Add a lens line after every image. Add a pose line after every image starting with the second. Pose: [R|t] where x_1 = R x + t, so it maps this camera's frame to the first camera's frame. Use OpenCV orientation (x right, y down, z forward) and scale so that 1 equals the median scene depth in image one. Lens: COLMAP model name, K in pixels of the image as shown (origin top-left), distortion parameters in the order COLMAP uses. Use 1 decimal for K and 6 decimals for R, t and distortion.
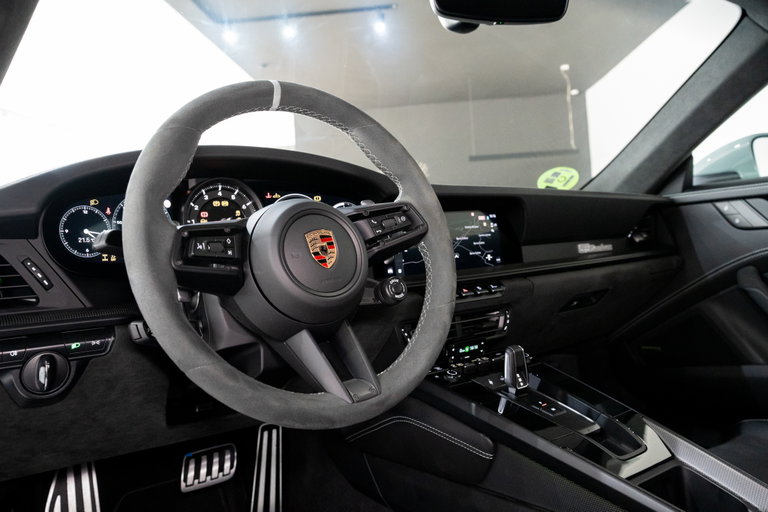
lens RADIAL K [[571.0, 0, 384.0], [0, 571.0, 256.0], [0, 0, 1]] dist [0.001306, 0.000147]
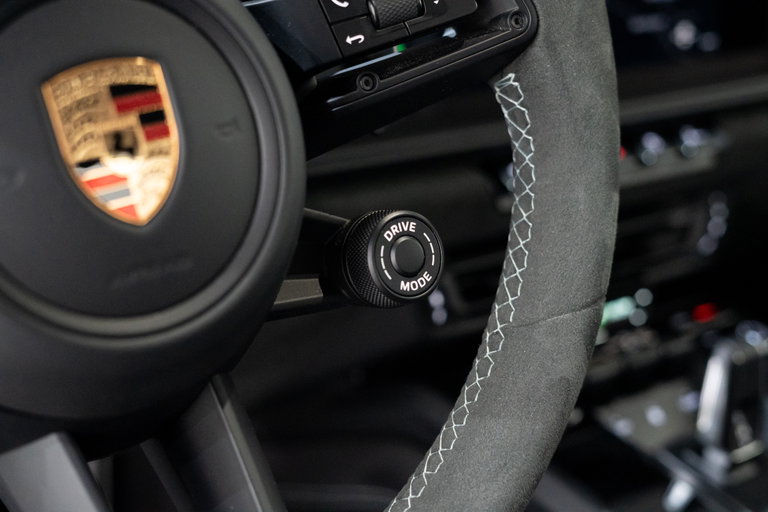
lens RADIAL K [[1173.7, 0, 384.0], [0, 1173.7, 256.0], [0, 0, 1]] dist [-0.052463, -0.077694]
pose [[0.997866, 0.065291, -0.000759, 0.011445], [-0.062326, 0.955888, 0.287044, -0.107894], [0.019467, -0.286384, 0.957917, 0.446825]]
